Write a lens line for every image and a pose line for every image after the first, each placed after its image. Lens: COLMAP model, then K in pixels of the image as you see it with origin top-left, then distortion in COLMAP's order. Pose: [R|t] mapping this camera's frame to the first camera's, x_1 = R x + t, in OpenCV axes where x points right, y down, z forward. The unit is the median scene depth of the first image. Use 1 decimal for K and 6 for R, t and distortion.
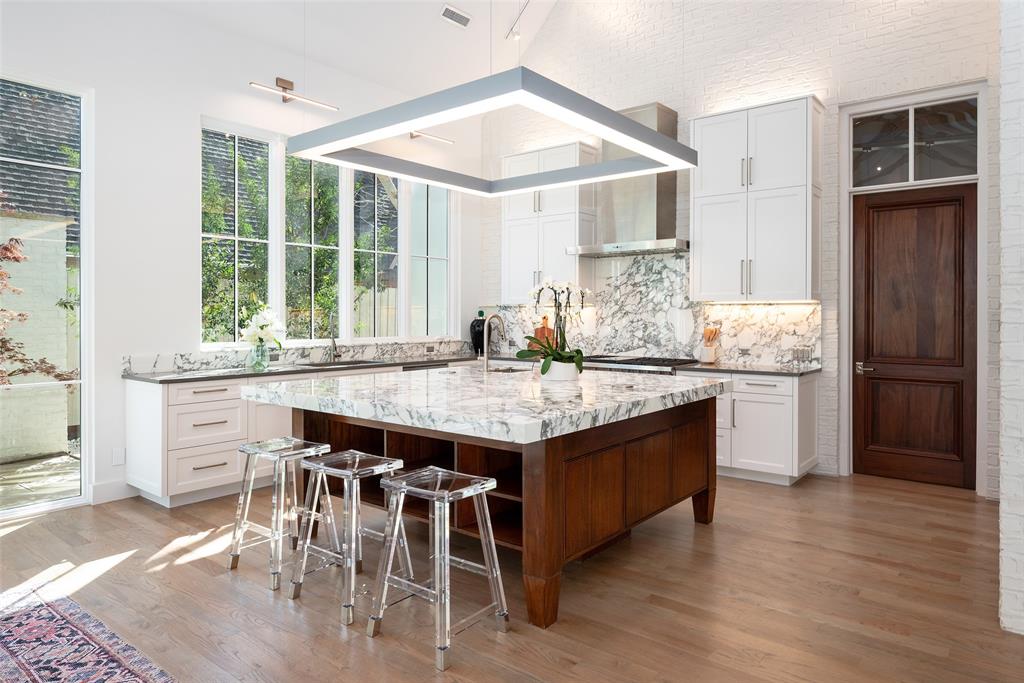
lens RADIAL K [[550.9, 0, 555.9], [0, 550.9, 318.1], [0, 0, 1]] dist [-0.011118, 0.002966]
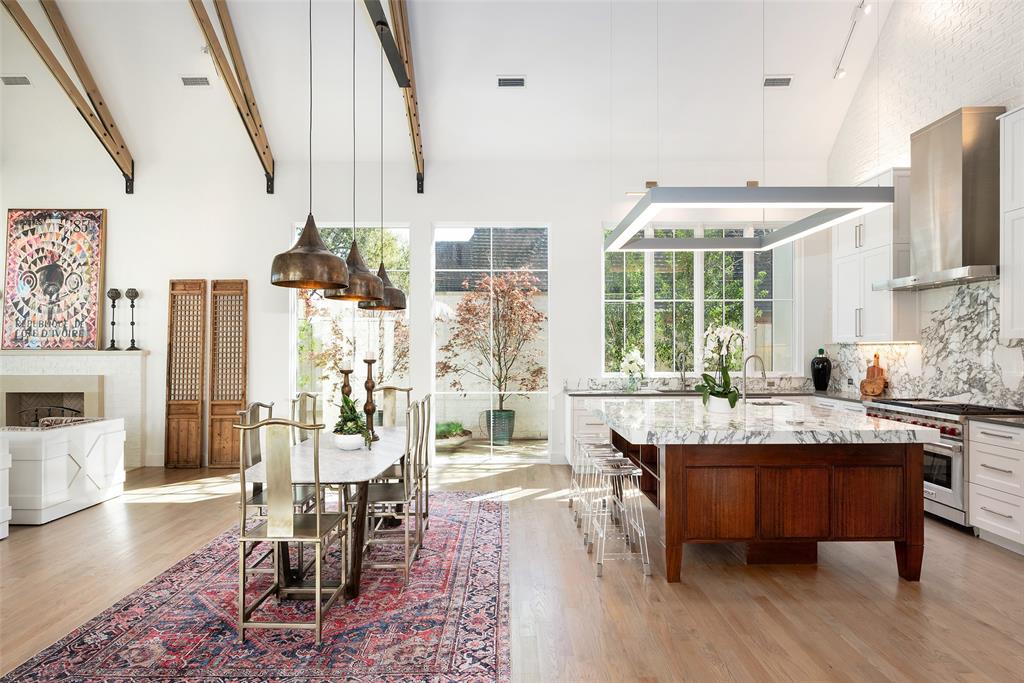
lens RADIAL K [[547.6, 0, 506.8], [0, 547.6, 350.2], [0, 0, 1]] dist [-0.015501, 0.001125]
pose [[0.551894, -0.004177, -0.833904, 0.466843], [0.004036, 0.999989, -0.002338, -0.012916], [0.833904, -0.002075, 0.551905, -0.055789]]
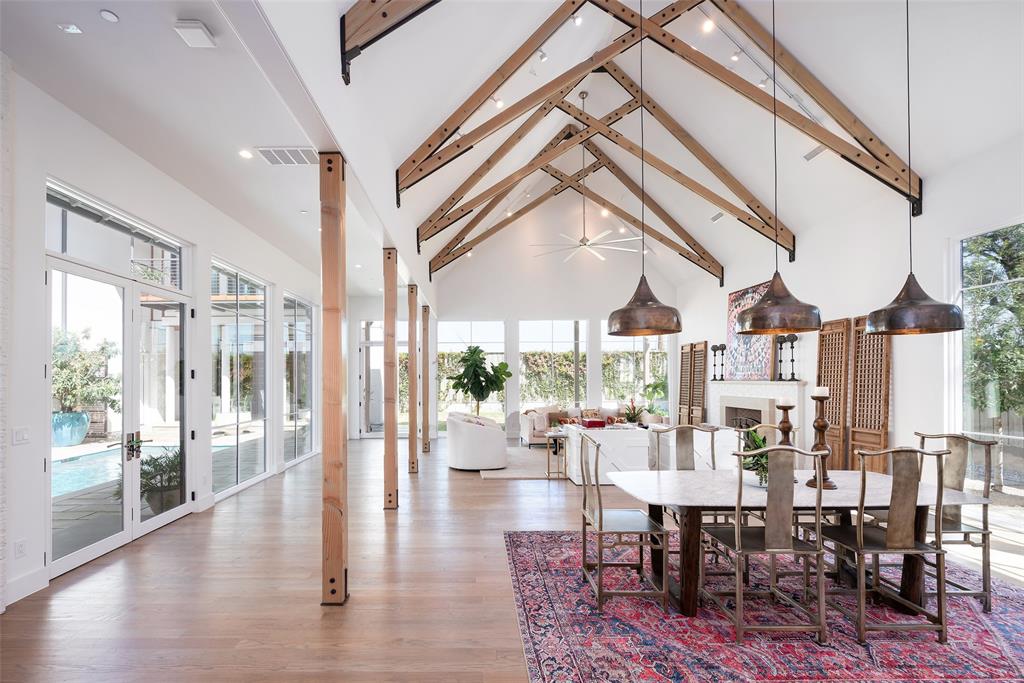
lens RADIAL K [[369.2, 0, 481.8], [0, 369.2, 379.7], [0, 0, 1]] dist [-0.001713, -0.000061]
pose [[-0.808343, -0.002171, -0.588708, 0.336670], [-0.000837, 0.999996, -0.002539, -0.020960], [0.588711, -0.001559, -0.808342, 0.321644]]
